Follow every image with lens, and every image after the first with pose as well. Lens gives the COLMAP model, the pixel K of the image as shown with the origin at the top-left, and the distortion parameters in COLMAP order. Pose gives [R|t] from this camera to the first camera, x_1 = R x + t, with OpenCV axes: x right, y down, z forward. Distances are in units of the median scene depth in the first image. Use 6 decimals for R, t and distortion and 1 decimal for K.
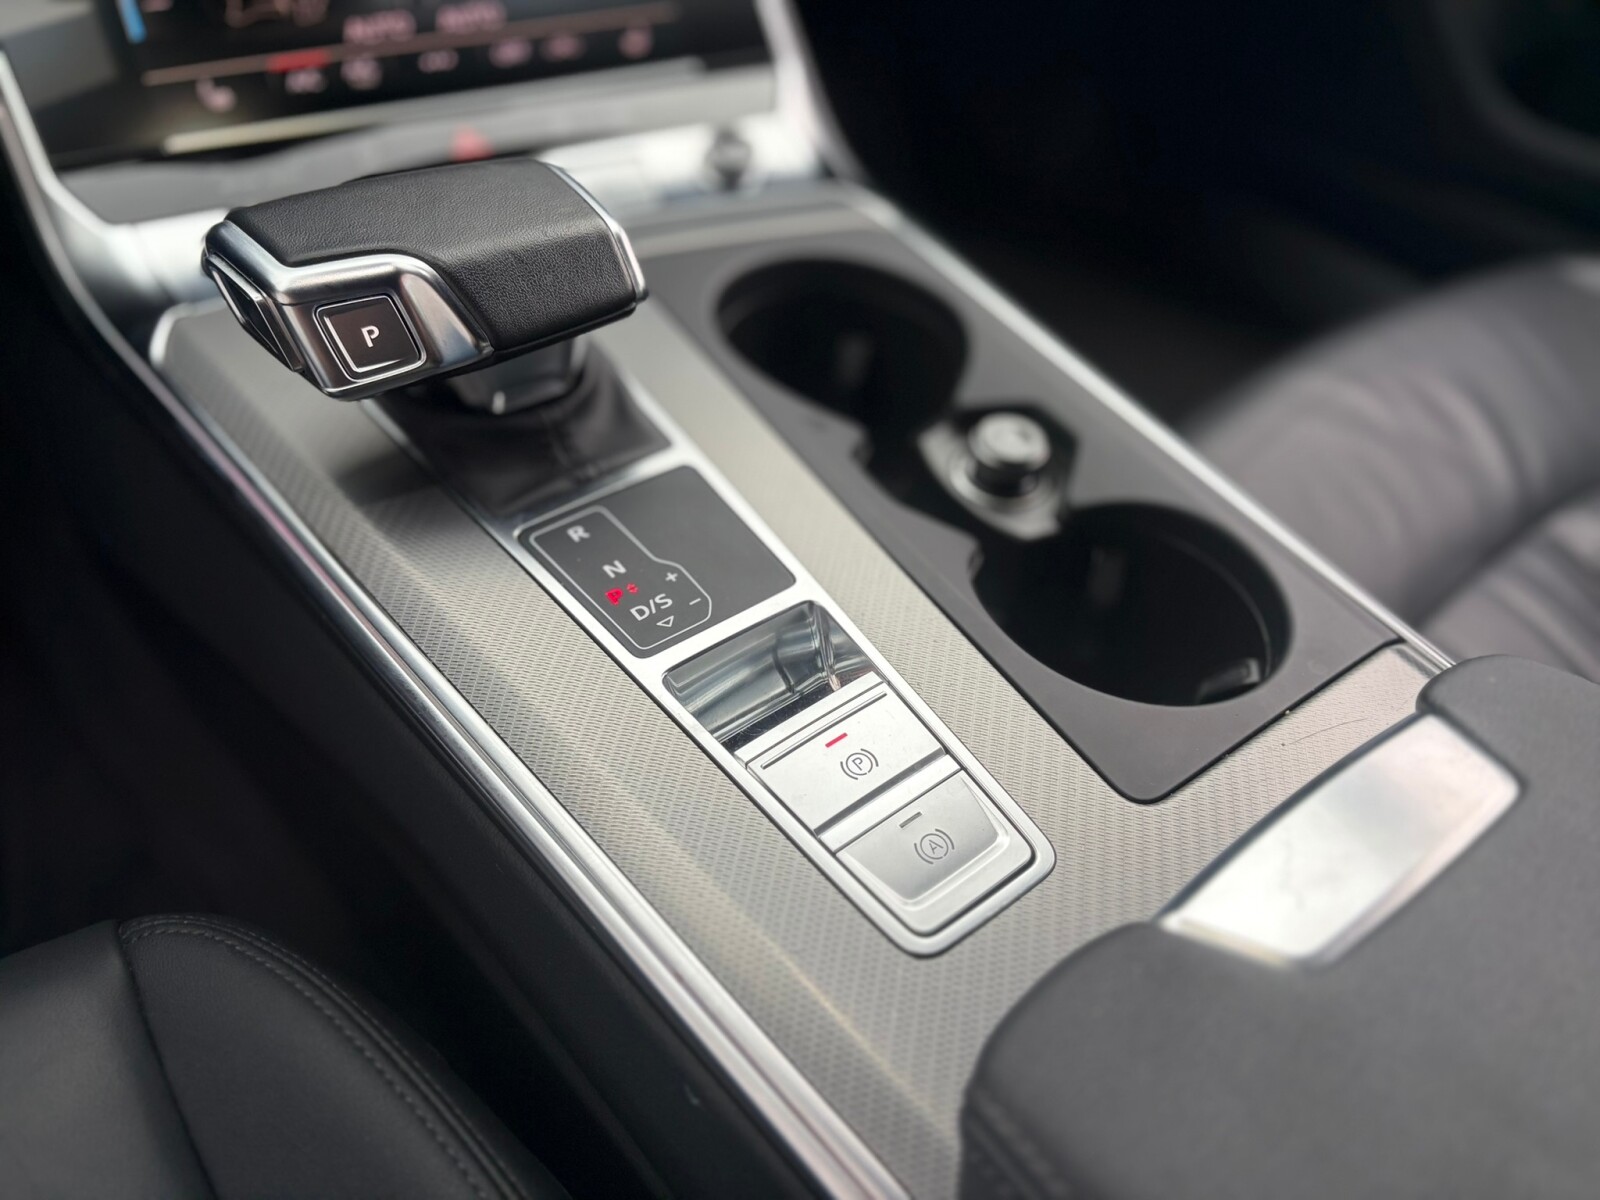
lens RADIAL K [[1218.5, 0, 803.5], [0, 1218.5, 611.5], [0, 0, 1]] dist [0.007565, 0.011814]
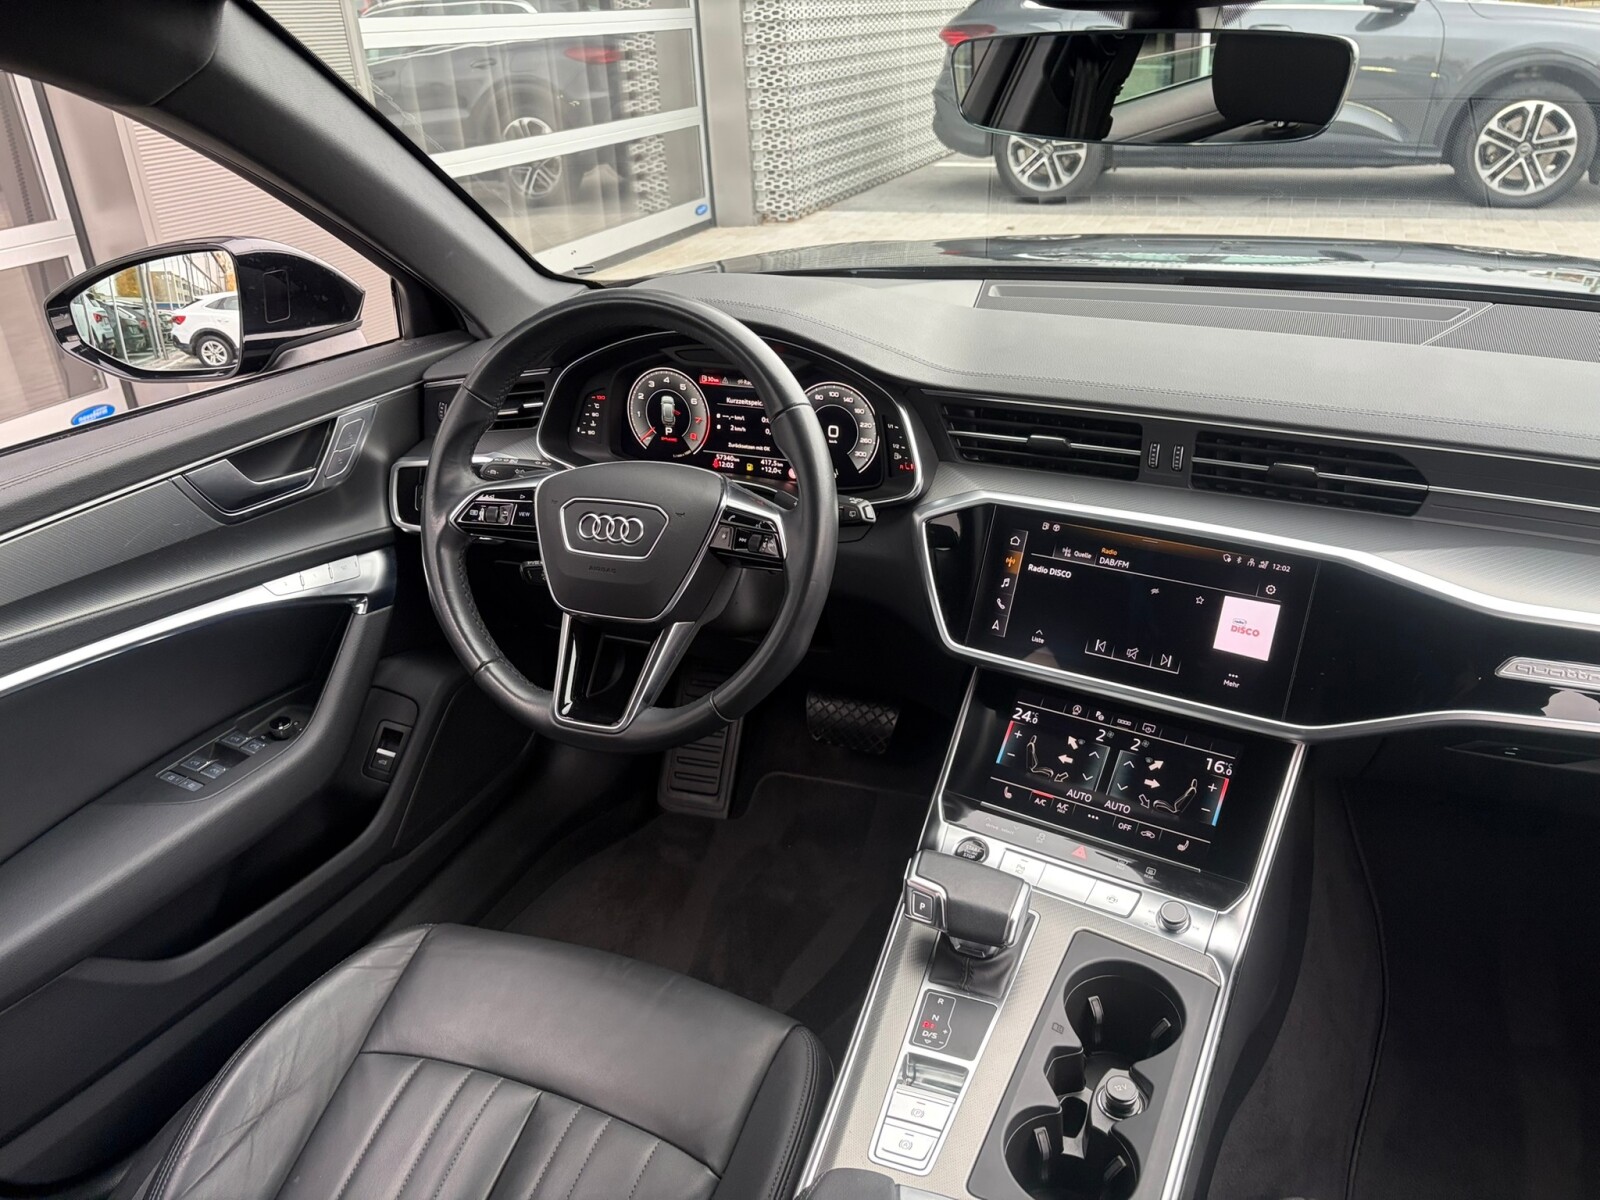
lens RADIAL K [[1209.9, 0, 793.1], [0, 1209.9, 611.6], [0, 0, 1]] dist [0.079880, -0.113136]
pose [[0.483900, 0.320711, -0.814239, 1.599641], [-0.566366, 0.824067, -0.012008, -0.558284], [0.667137, 0.466968, 0.580405, -1.239726]]
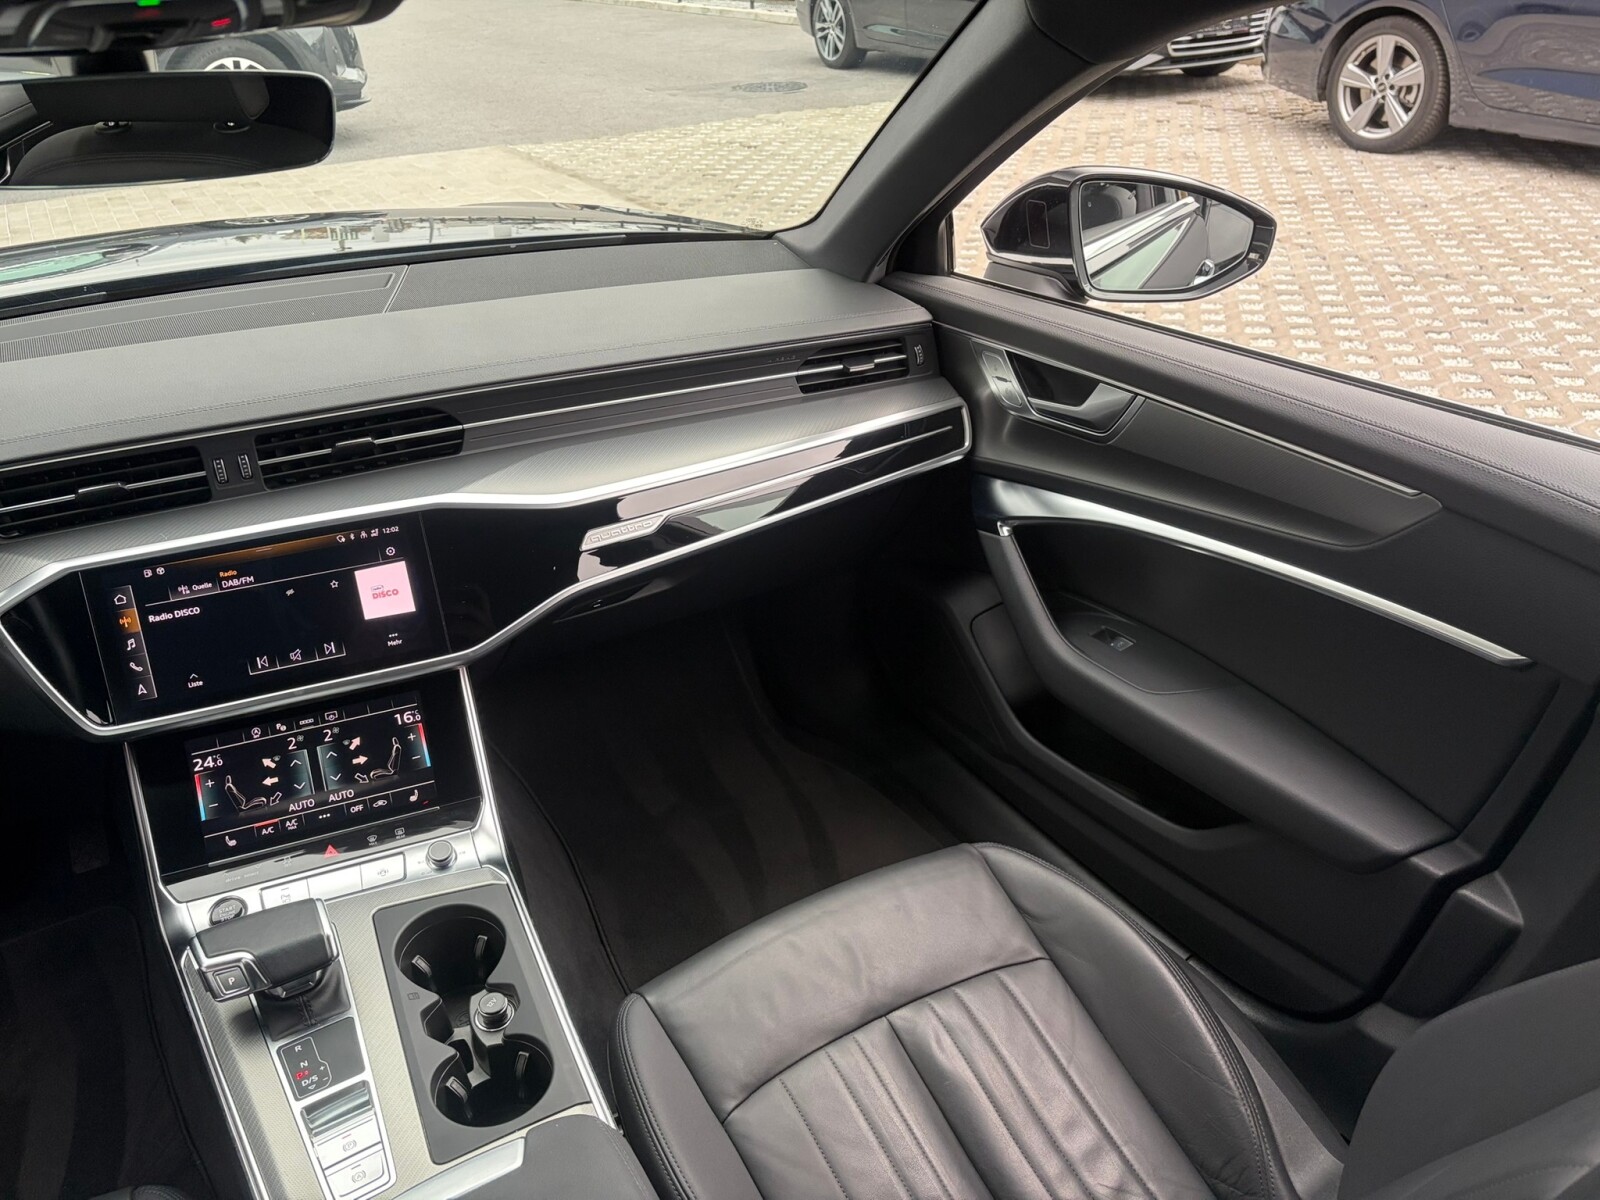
lens RADIAL K [[1219.0, 0, 803.9], [0, 1219.0, 606.6], [0, 0, 1]] dist [-0.007448, 0.043060]
pose [[0.988319, -0.007603, -0.152209, 1.345668], [-0.031608, 0.966811, -0.253530, -0.357291], [0.149085, 0.255380, 0.955277, -1.696919]]
